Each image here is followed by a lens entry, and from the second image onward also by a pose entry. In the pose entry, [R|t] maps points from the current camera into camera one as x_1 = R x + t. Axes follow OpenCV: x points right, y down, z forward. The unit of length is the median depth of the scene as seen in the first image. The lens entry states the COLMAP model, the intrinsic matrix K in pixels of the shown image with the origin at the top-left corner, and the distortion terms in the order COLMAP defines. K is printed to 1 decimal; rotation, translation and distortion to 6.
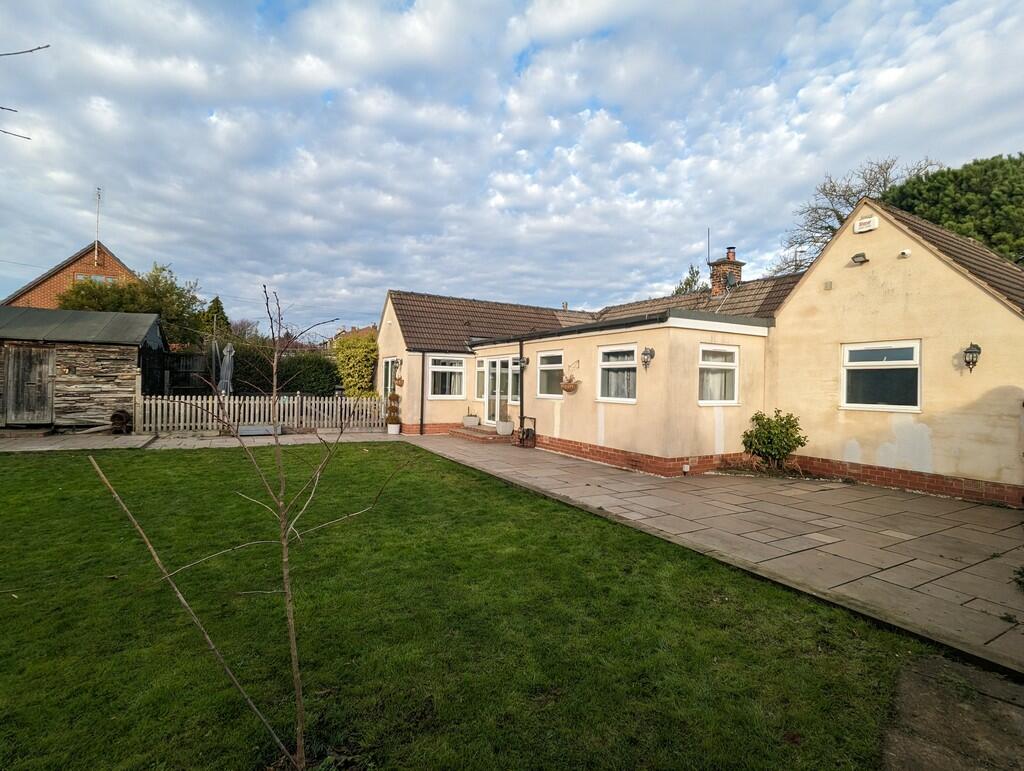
lens RADIAL K [[486.5, 0, 518.0], [0, 486.5, 379.2], [0, 0, 1]] dist [0.005492, 0.000277]
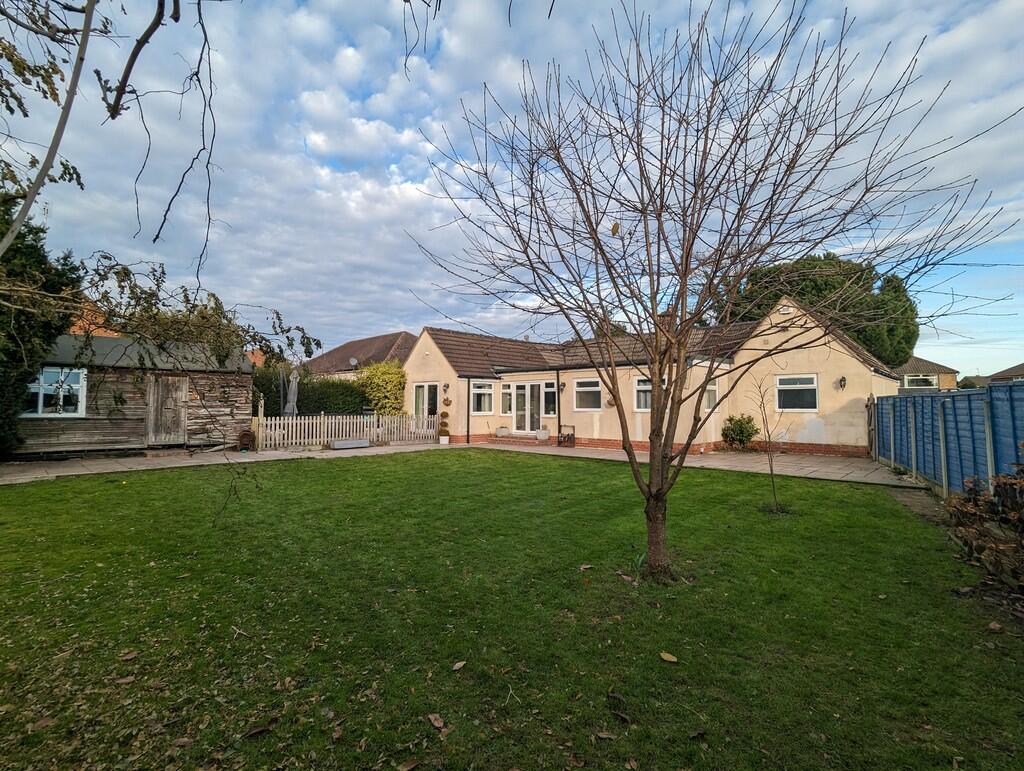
lens RADIAL K [[486.5, 0, 515.0], [0, 486.5, 382.8], [0, 0, 1]] dist [0.005492, 0.000277]
pose [[0.956416, -0.005694, 0.291952, -0.443611], [0.015185, 0.999427, -0.030254, -0.003355], [-0.291612, 0.033369, 0.955954, -0.241752]]
